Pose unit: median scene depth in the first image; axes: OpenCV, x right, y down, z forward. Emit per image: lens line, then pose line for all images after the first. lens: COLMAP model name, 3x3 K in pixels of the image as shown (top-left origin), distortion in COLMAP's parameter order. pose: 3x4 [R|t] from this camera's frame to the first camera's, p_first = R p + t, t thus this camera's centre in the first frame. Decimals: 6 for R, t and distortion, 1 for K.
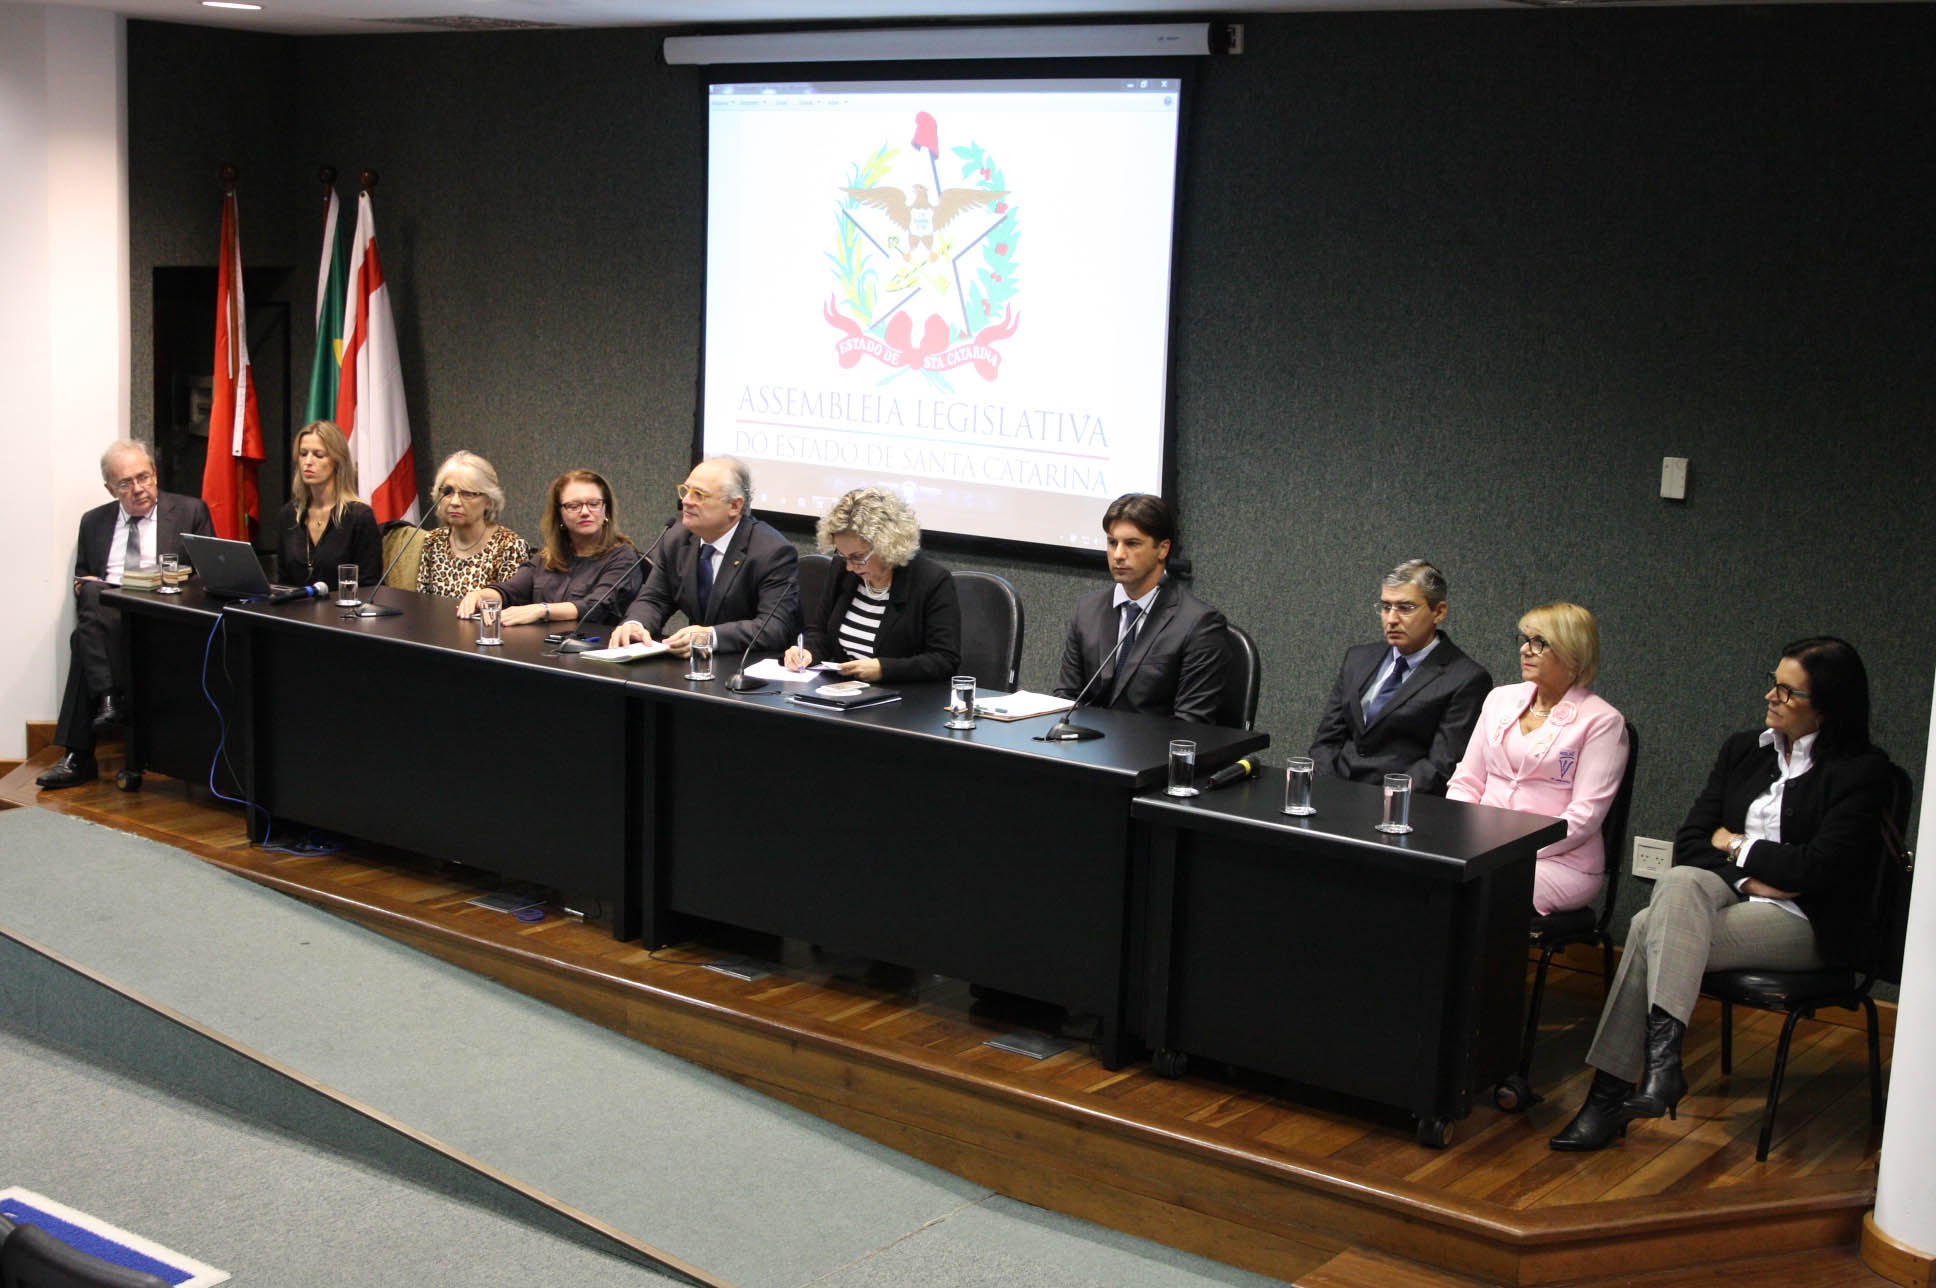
lens RADIAL K [[2495.2, 0, 968.0], [0, 2495.2, 644.0], [0, 0, 1]] dist [-0.090171, 0.013591]
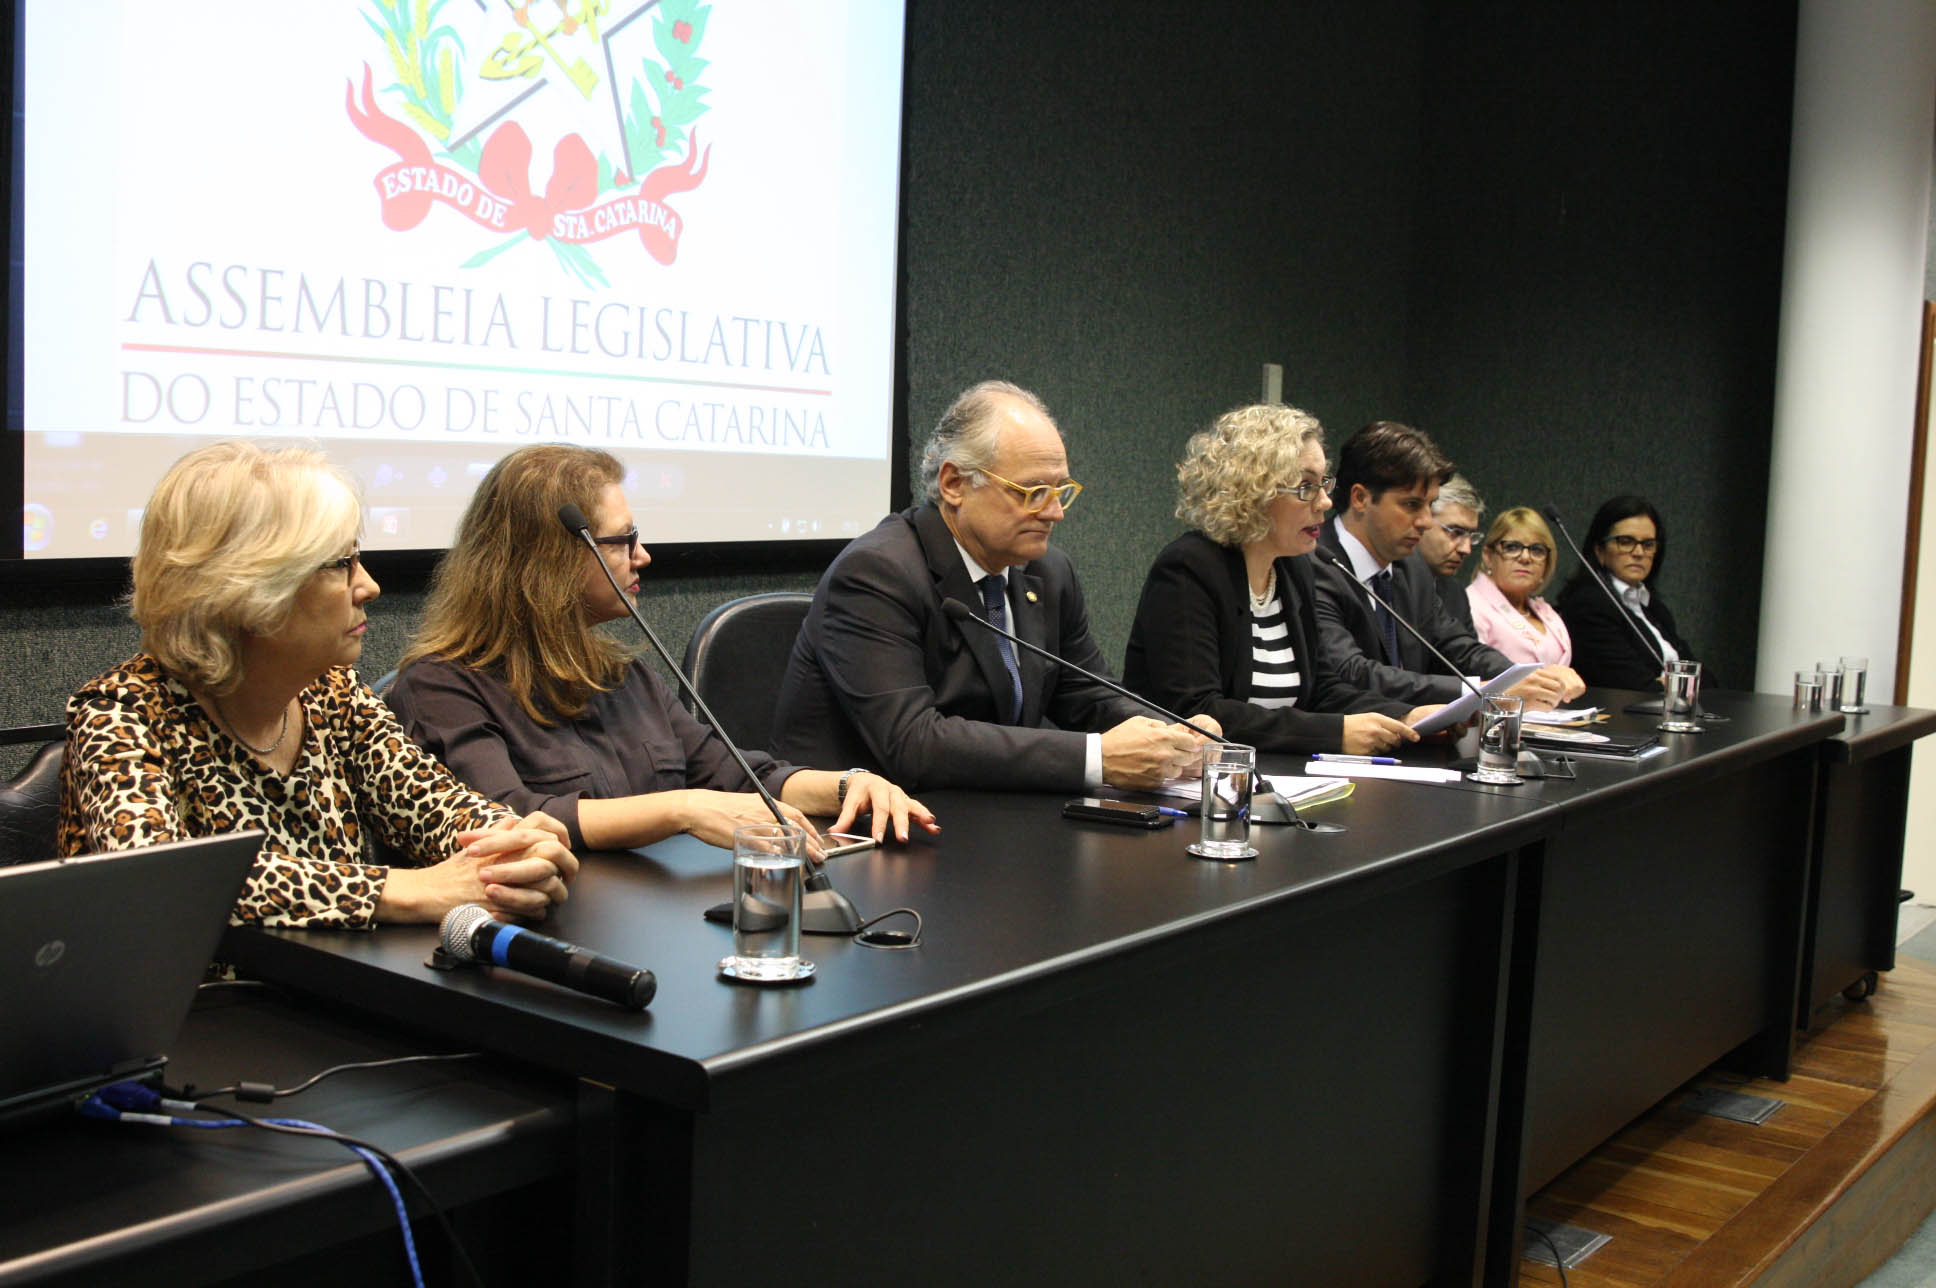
lens RADIAL K [[2167.3, 0, 968.0], [0, 2167.3, 644.0], [0, 0, 1]] dist [-0.119750, 0.014349]
pose [[-0.000696, -0.136681, 0.990615, -0.484728], [0.110207, 0.984570, 0.135924, -0.080342], [-0.993908, 0.109267, 0.014378, 0.939984]]
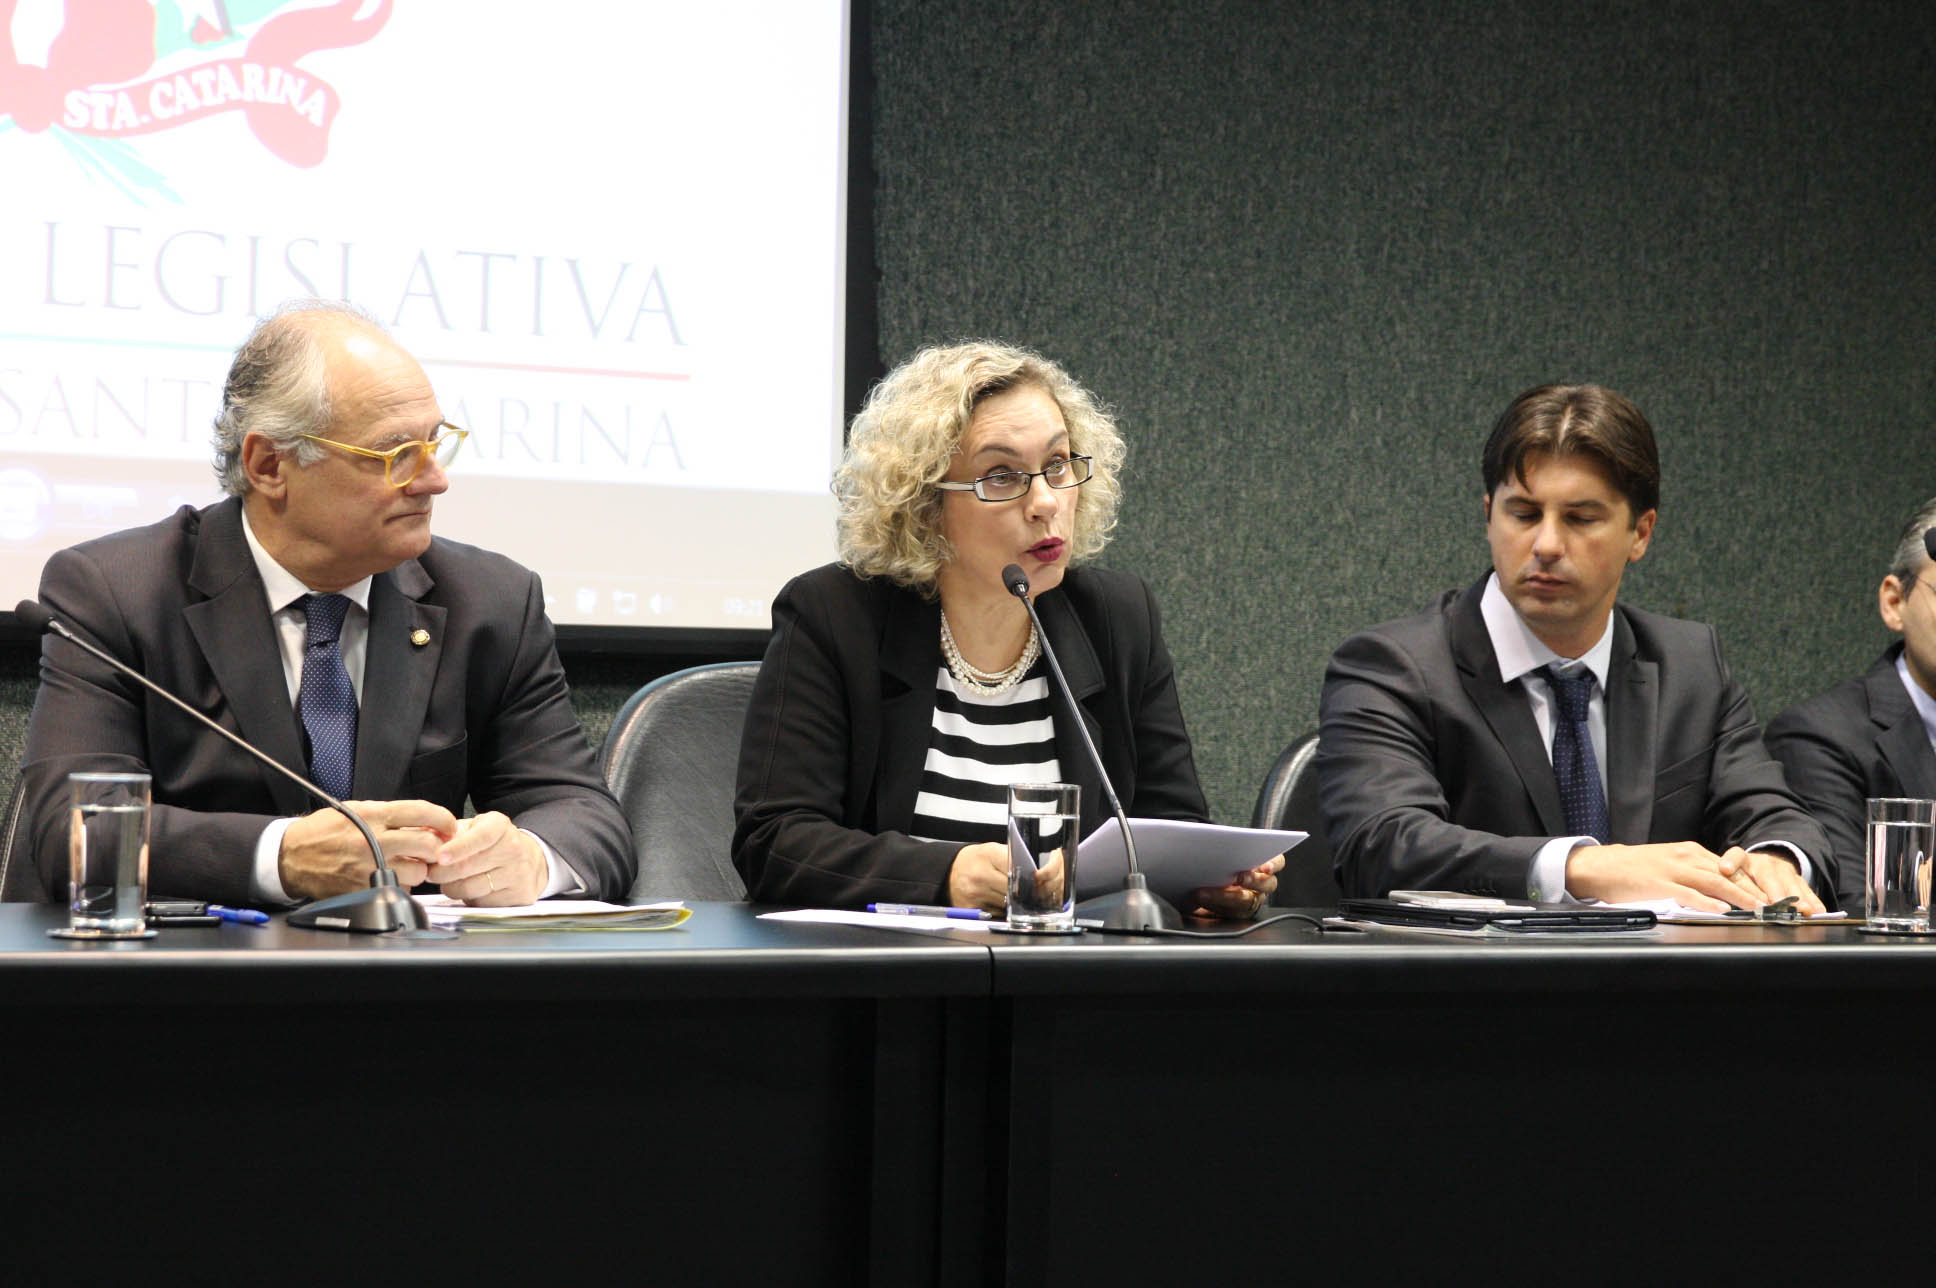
lens RADIAL K [[5065.8, 0, 968.0], [0, 5065.8, 644.0], [0, 0, 1]] dist [0.211878, -1.016967]
pose [[0.455760, -0.032030, 0.889526, -0.584124], [0.127072, 0.991458, -0.029406, -0.007192], [-0.880985, 0.126436, 0.455937, 0.607534]]
